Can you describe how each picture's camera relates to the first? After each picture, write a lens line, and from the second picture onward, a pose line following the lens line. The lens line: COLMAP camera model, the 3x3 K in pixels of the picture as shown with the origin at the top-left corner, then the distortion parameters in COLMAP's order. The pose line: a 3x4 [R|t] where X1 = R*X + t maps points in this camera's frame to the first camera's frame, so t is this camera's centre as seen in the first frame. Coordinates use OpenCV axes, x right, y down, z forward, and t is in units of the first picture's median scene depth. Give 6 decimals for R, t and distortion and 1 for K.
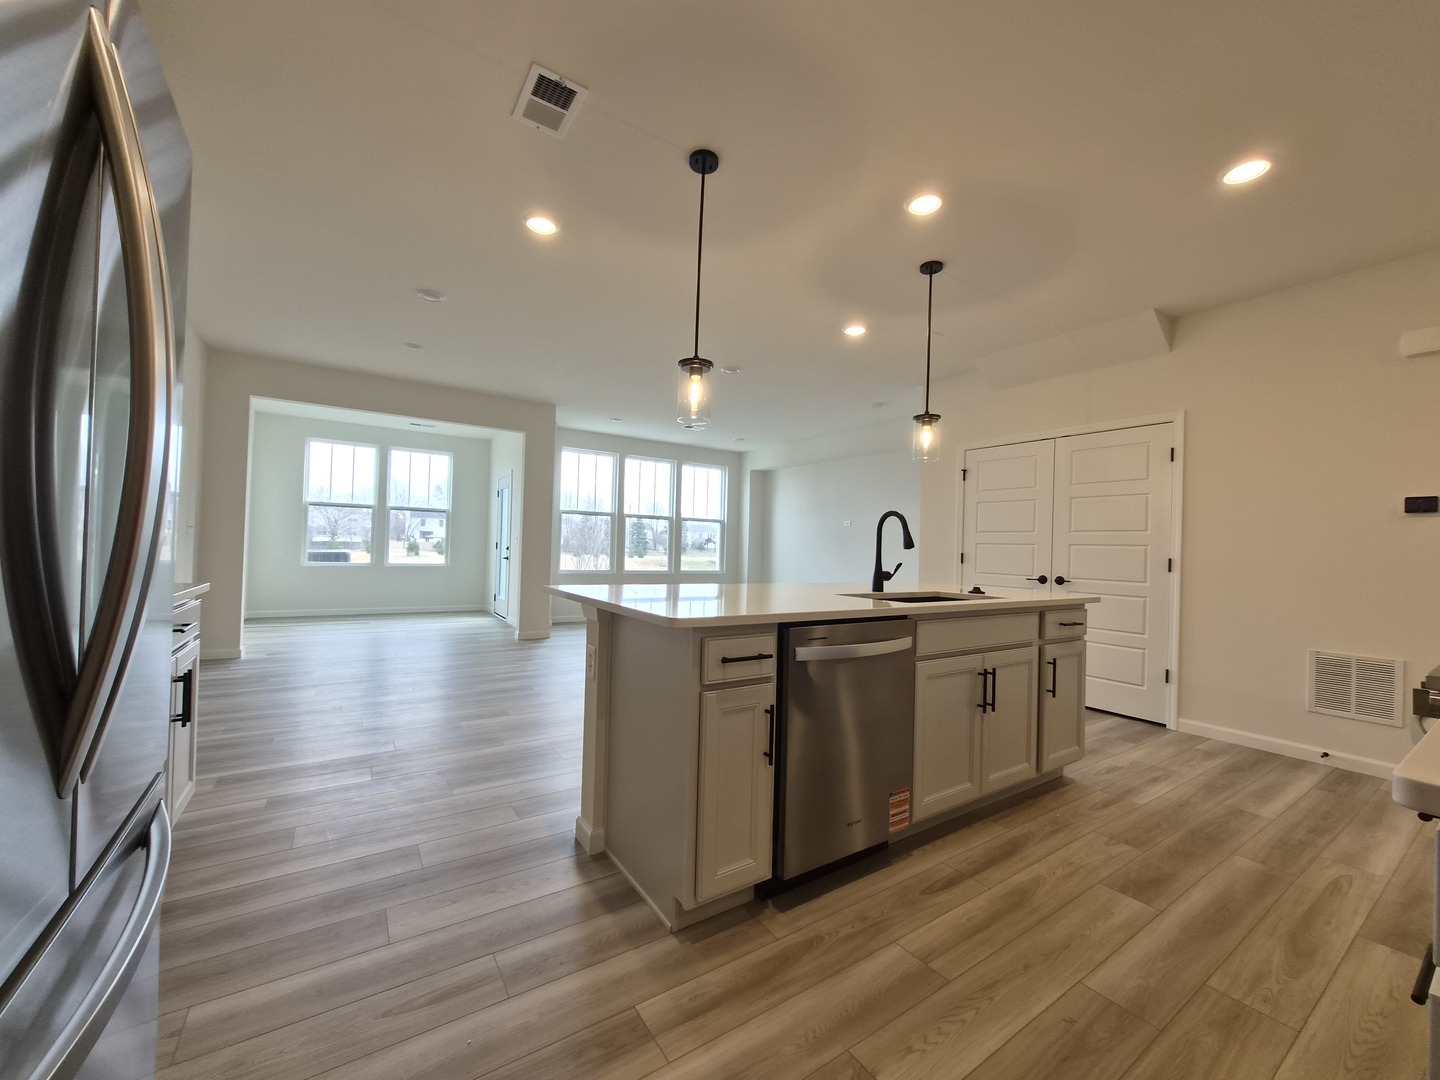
lens RADIAL K [[577.4, 0, 717.4], [0, 577.4, 543.1], [0, 0, 1]] dist [-0.003404, 0.000092]
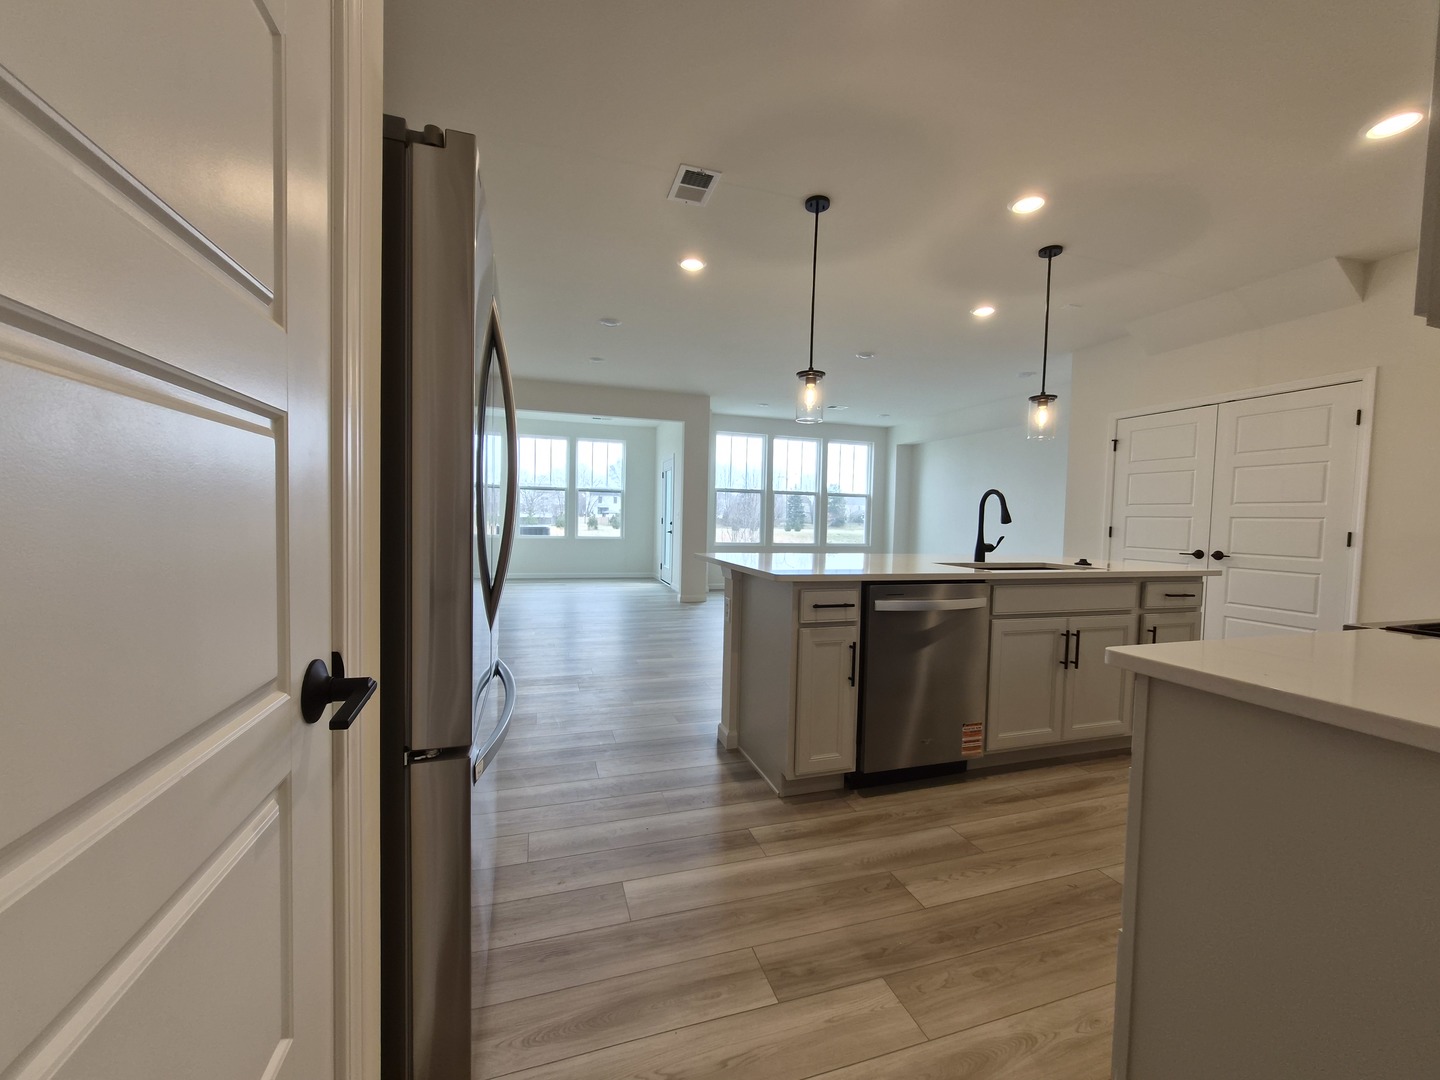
lens RADIAL K [[577.4, 0, 706.9], [0, 577.4, 544.3], [0, 0, 1]] dist [-0.003404, 0.000092]
pose [[0.958373, 0.005641, -0.285463, 0.093428], [0.008092, 0.998867, 0.046905, -0.006907], [0.285404, -0.047262, 0.957241, -0.231513]]
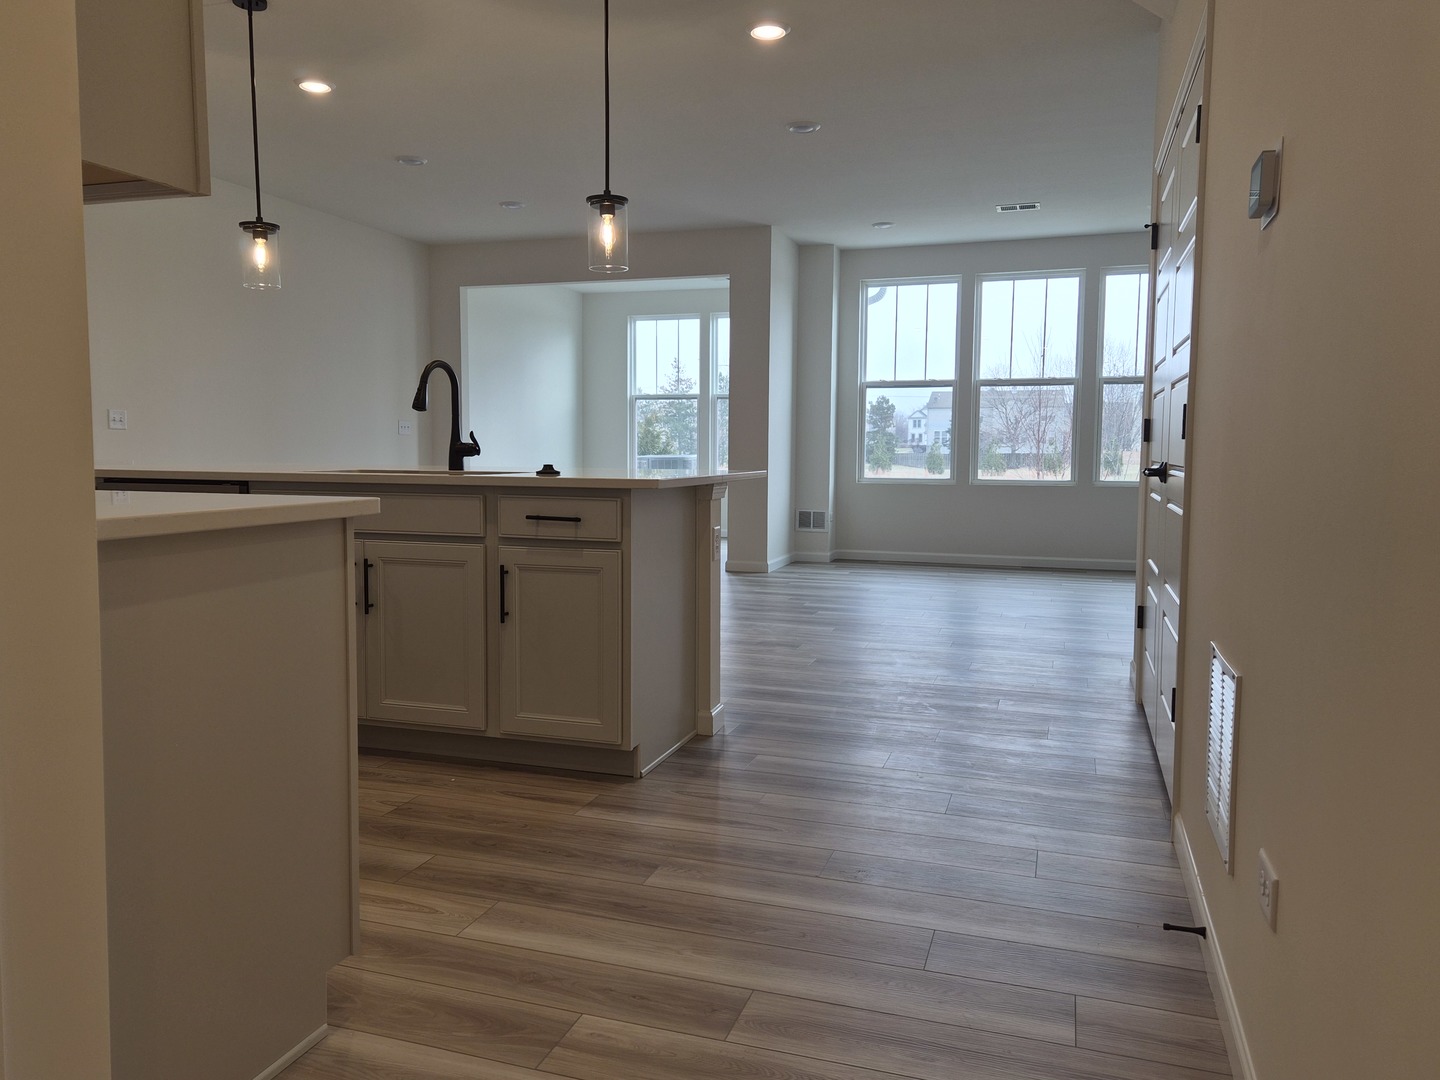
lens RADIAL K [[1057.0, 0, 723.0], [0, 1057.0, 537.8], [0, 0, 1]] dist [0.027915, 0.002446]
pose [[0.614696, 0.038550, -0.787821, 1.634356], [0.024241, 0.997410, 0.067720, 0.089925], [0.788391, -0.060724, 0.612170, 0.441342]]
